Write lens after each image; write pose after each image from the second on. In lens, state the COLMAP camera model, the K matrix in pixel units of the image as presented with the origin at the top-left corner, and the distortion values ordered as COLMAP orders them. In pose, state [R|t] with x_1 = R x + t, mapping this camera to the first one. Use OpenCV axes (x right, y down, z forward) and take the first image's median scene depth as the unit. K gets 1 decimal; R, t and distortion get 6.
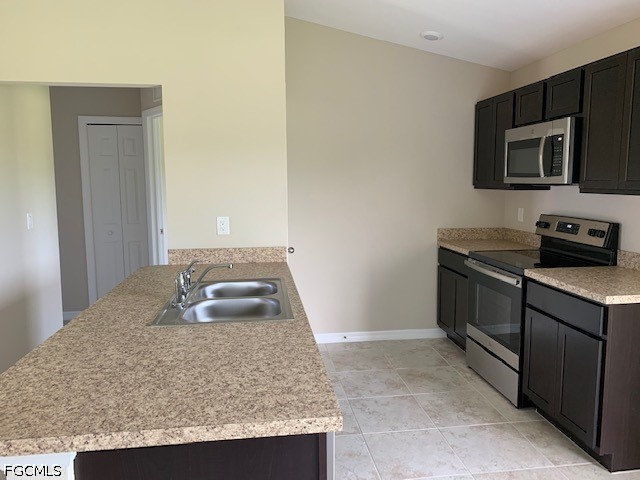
lens RADIAL K [[484.5, 0, 313.1], [0, 484.5, 238.2], [0, 0, 1]] dist [0.021141, -0.016865]
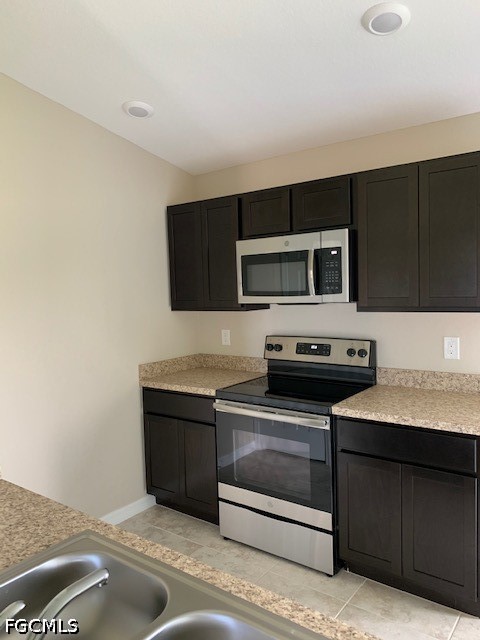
lens RADIAL K [[484.5, 0, 246.0], [0, 484.5, 318.0], [0, 0, 1]] dist [0.021141, -0.016865]
pose [[0.692727, -0.060889, 0.718625, -0.217143], [0.113628, 0.993199, -0.025379, -0.070370], [-0.712193, 0.099236, 0.694934, 0.444895]]
